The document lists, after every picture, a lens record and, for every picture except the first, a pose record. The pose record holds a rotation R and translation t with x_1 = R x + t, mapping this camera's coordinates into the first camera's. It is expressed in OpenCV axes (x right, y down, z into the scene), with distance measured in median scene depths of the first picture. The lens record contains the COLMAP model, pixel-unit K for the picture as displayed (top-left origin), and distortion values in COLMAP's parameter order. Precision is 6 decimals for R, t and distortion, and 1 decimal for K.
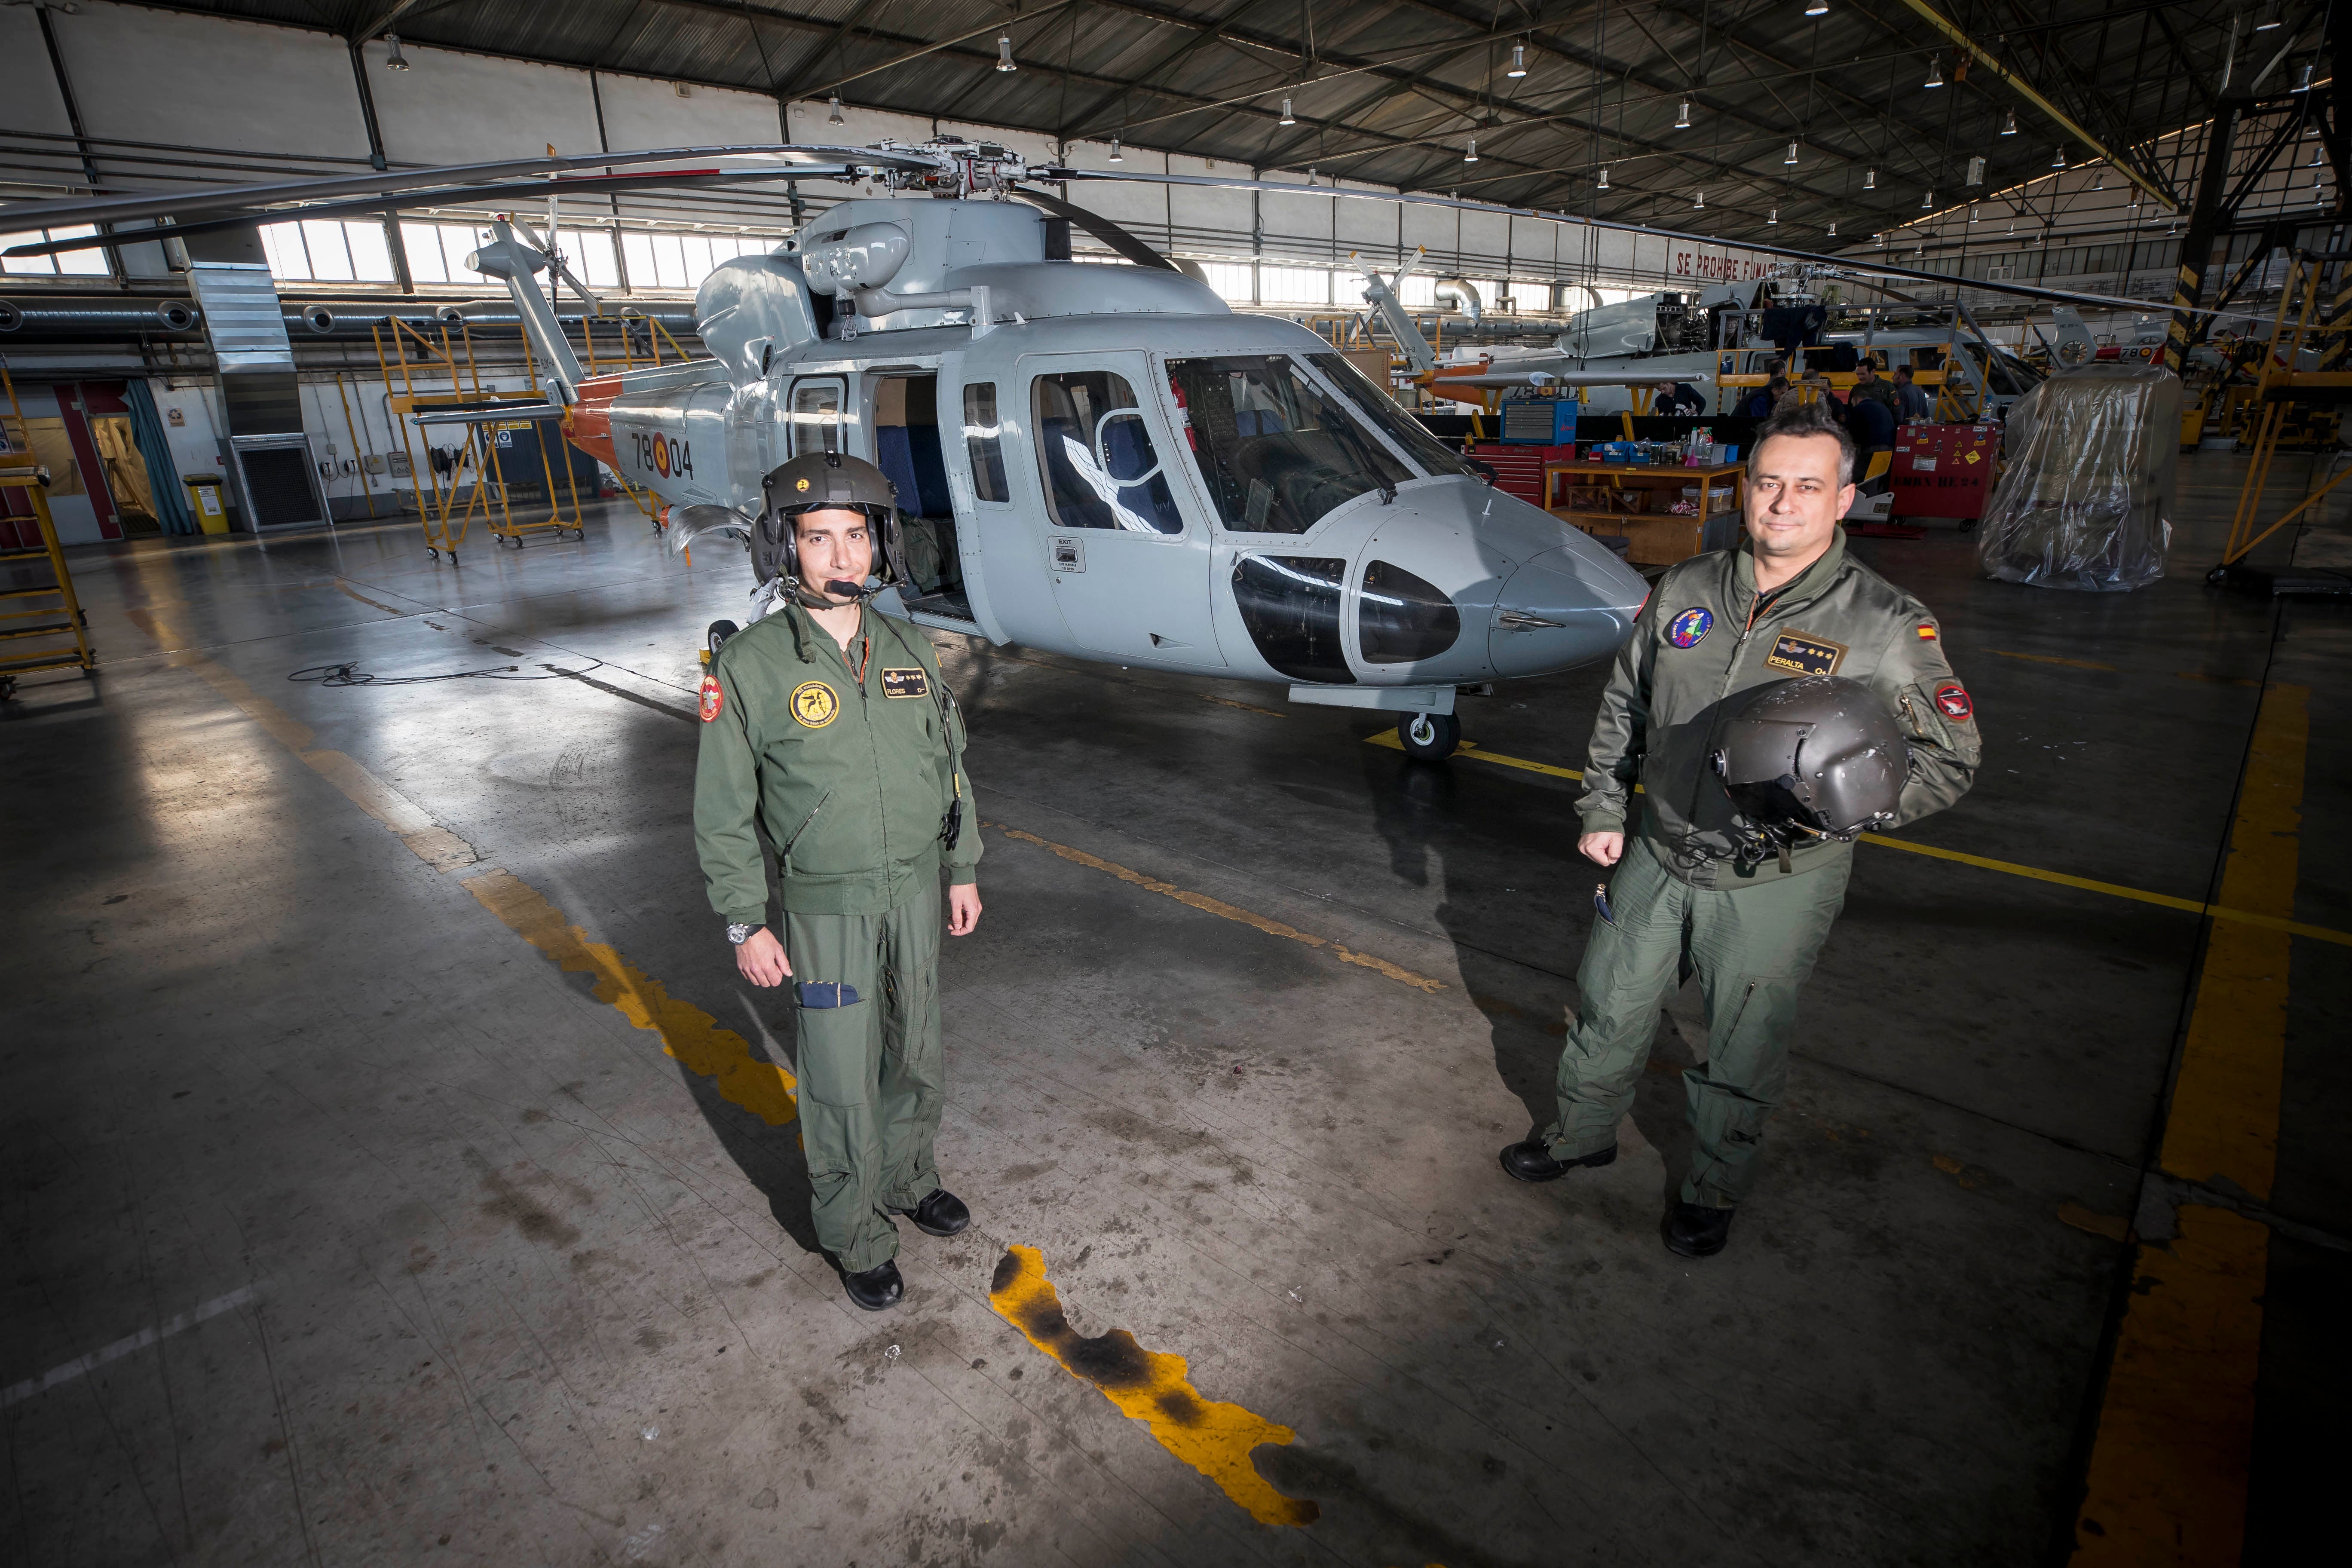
lens RADIAL K [[1189.6, 0, 1176.0], [0, 1189.6, 784.0], [0, 0, 1]] dist [-0.039753, 0.014937]
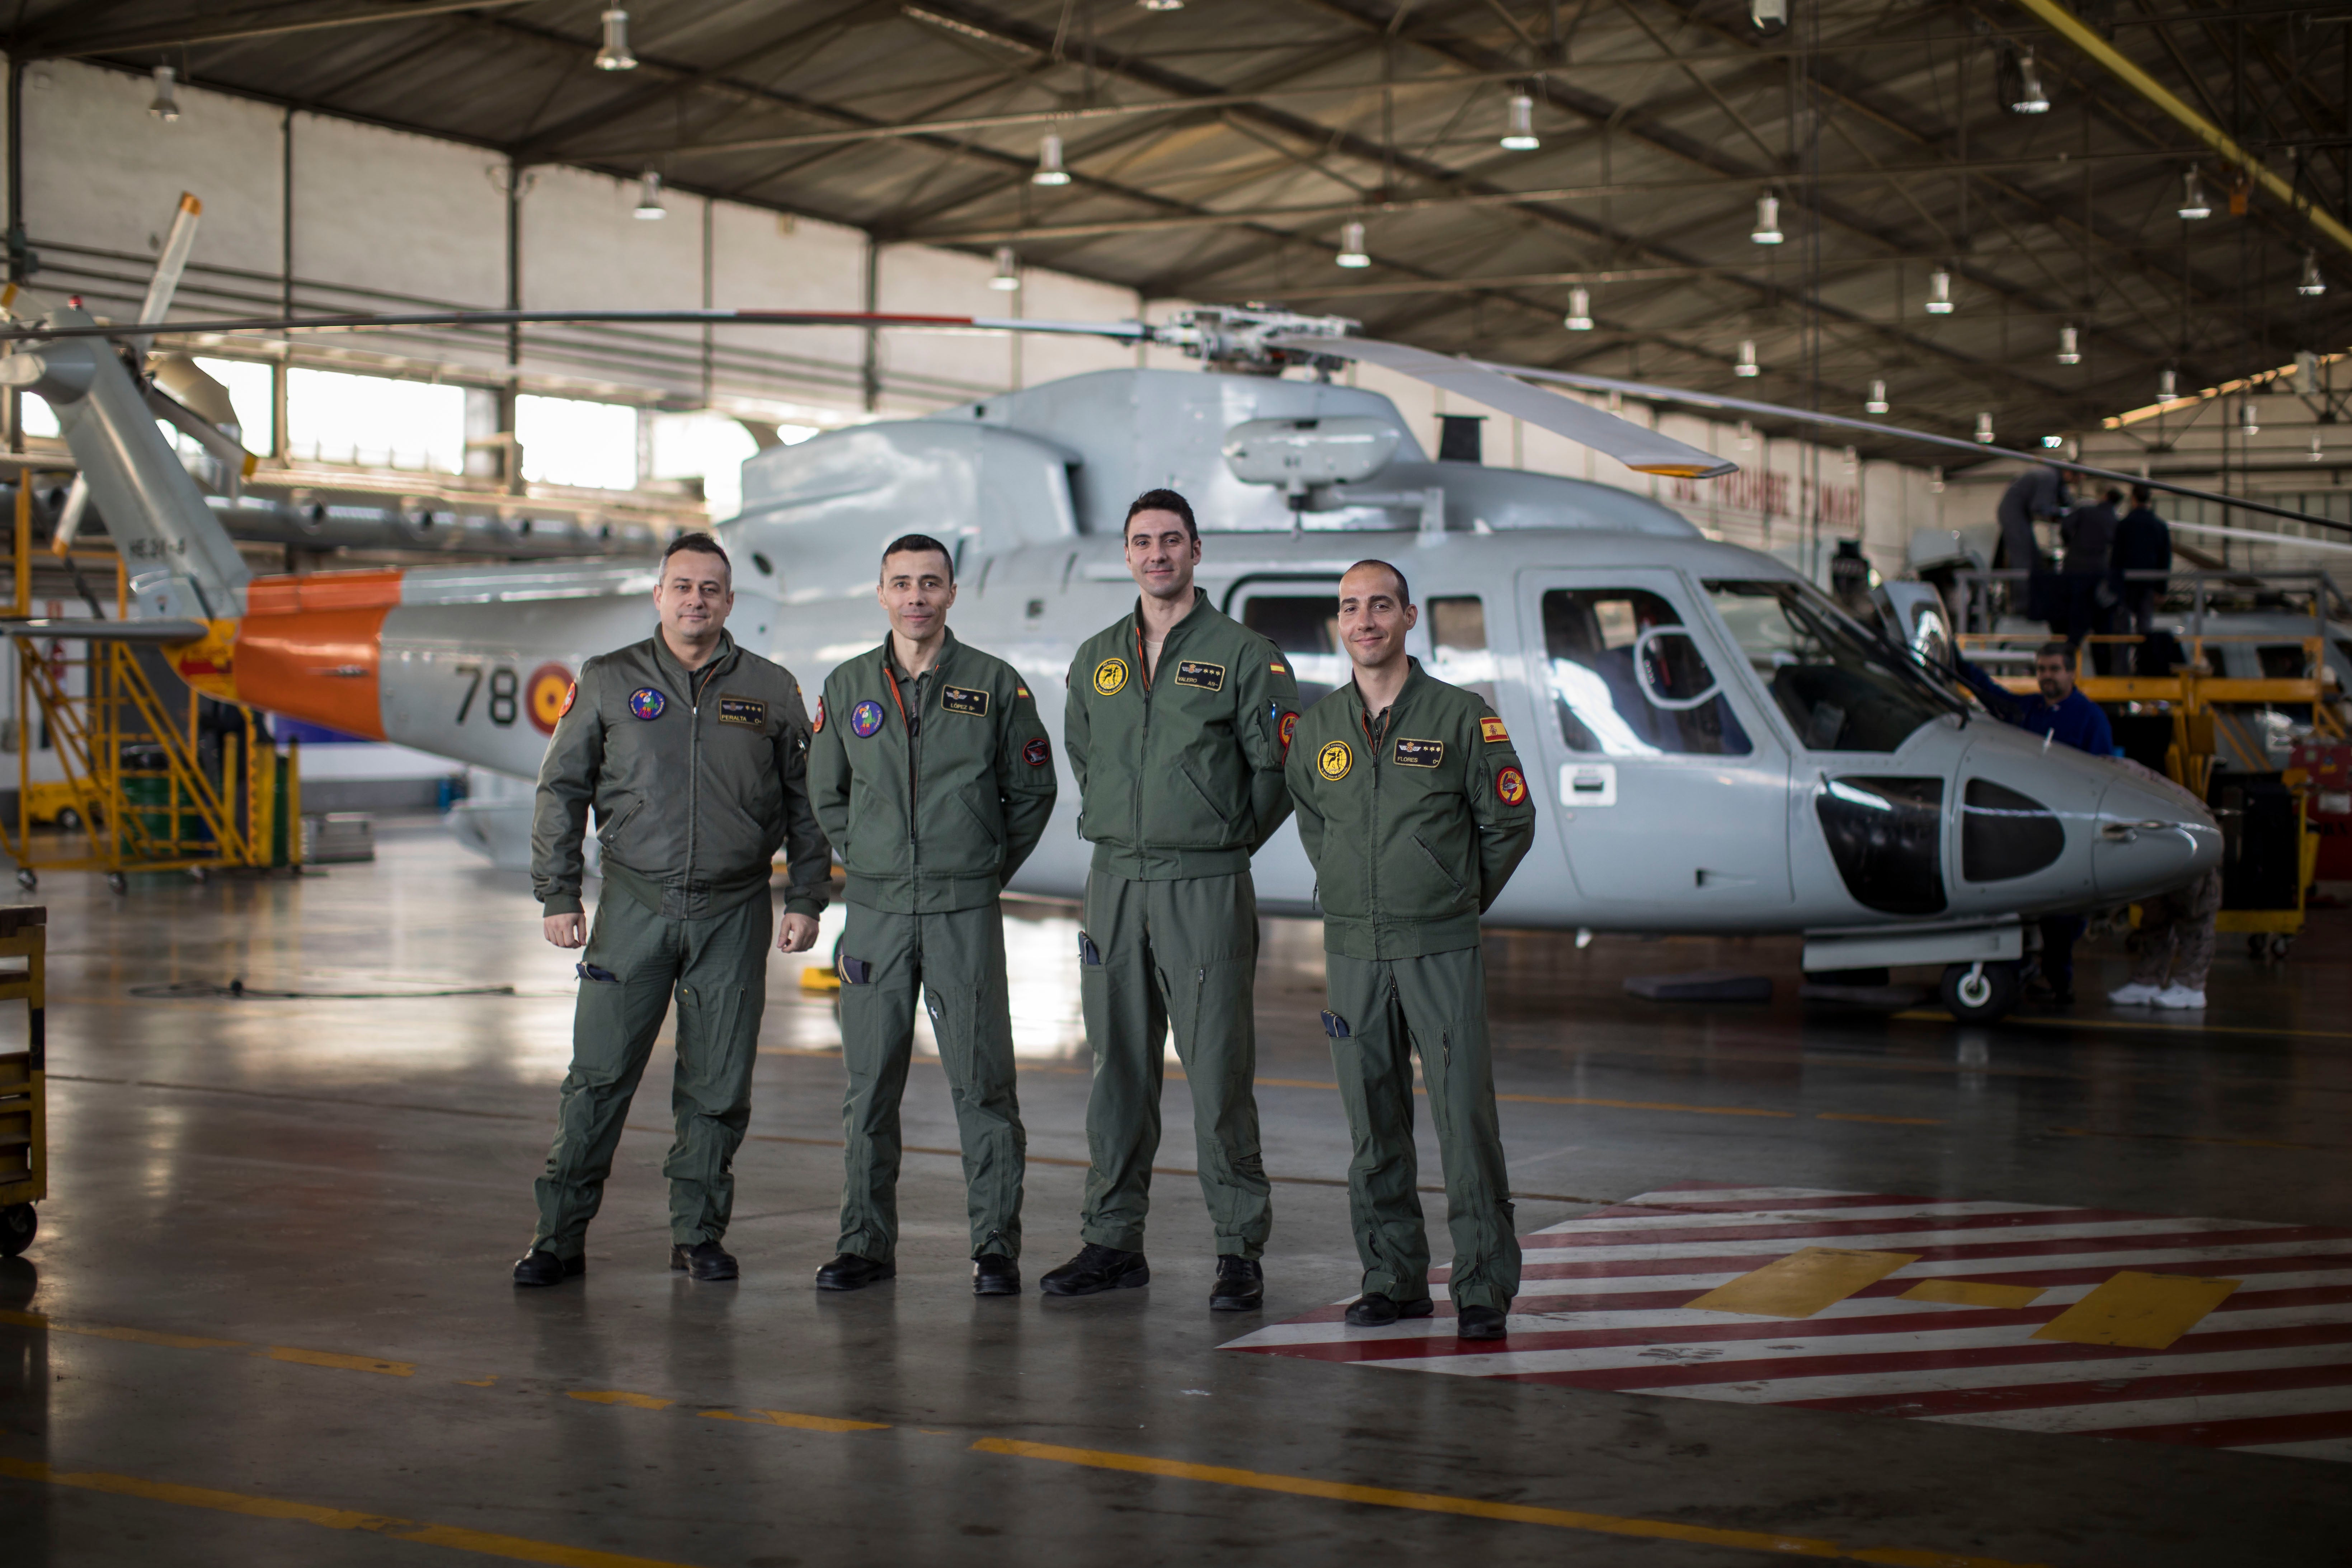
lens RADIAL K [[3495.3, 0, 1176.0], [0, 3495.3, 784.0], [0, 0, 1]] dist [-0.189945, 0.479858]
pose [[0.962353, 0.034199, 0.269641, -0.225667], [0.050152, 0.952677, -0.299820, 0.117246], [-0.267134, 0.302056, 0.915096, -0.264849]]
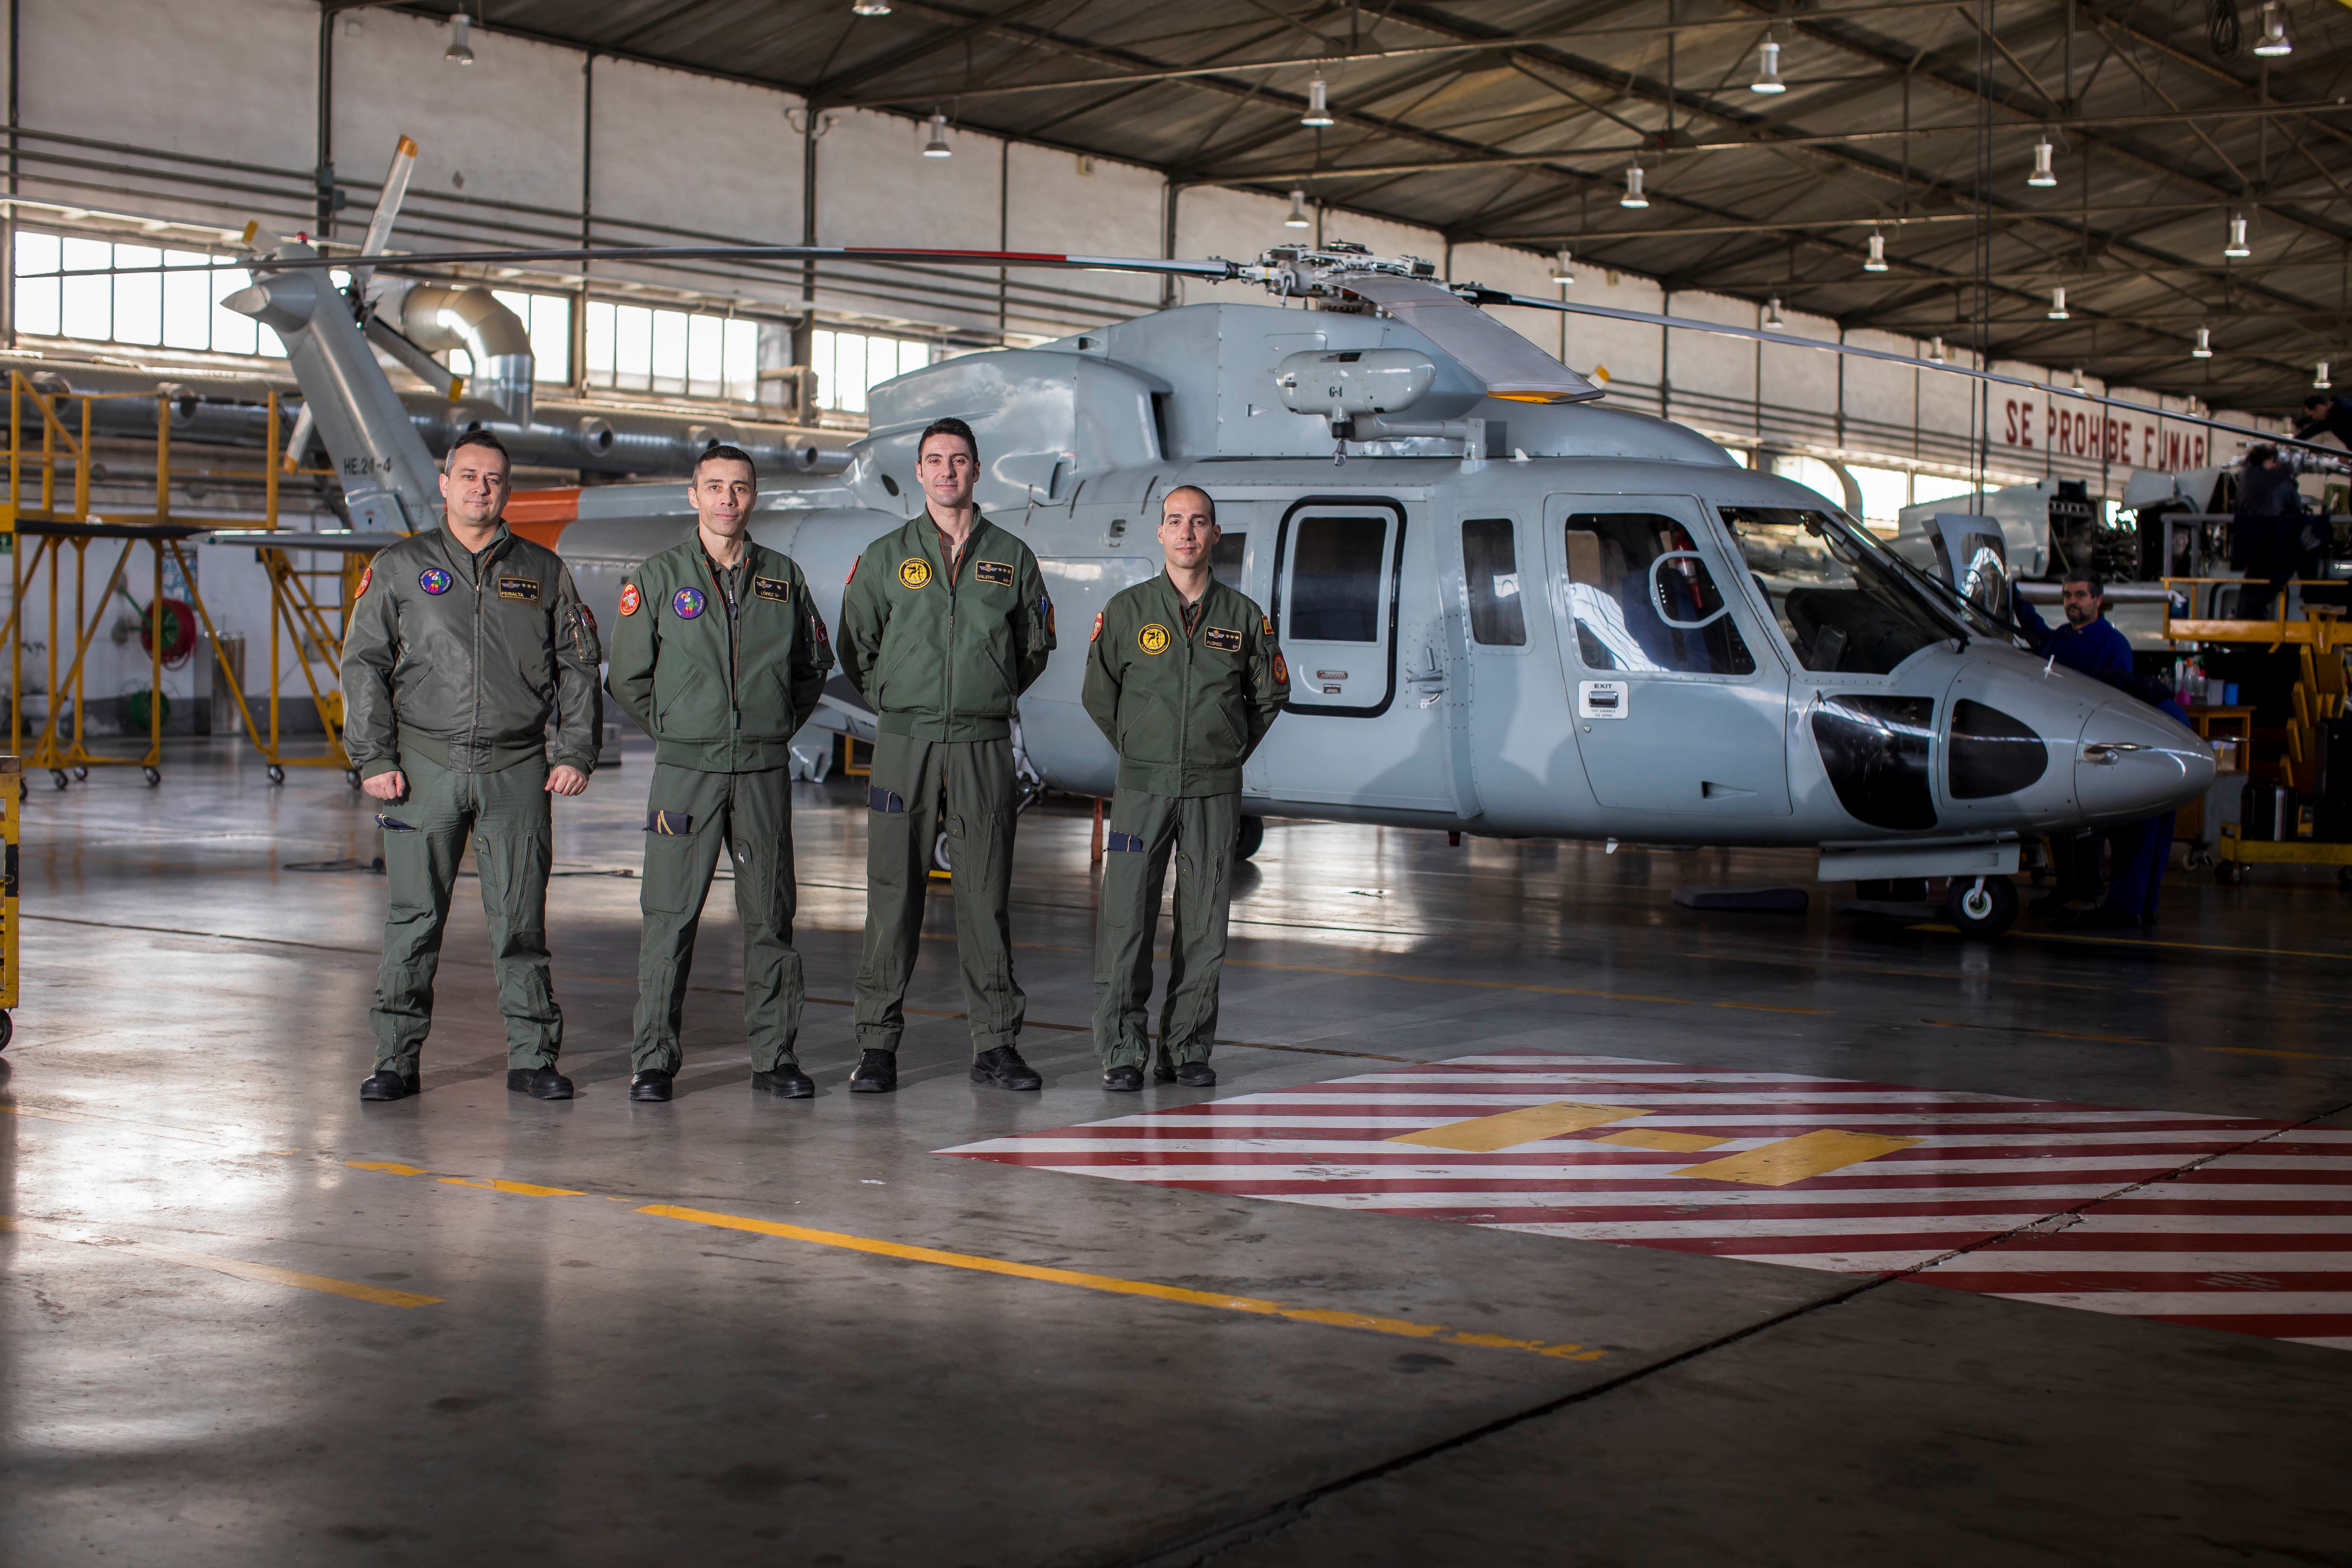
lens RADIAL K [[3495.3, 0, 1176.0], [0, 3495.3, 784.0], [0, 0, 1]] dist [-0.189945, 0.479858]
pose [[0.986026, 0.050111, 0.158875, -0.177929], [-0.002561, 0.958133, -0.286313, 0.135494], [-0.166571, 0.281905, 0.944872, -0.311481]]
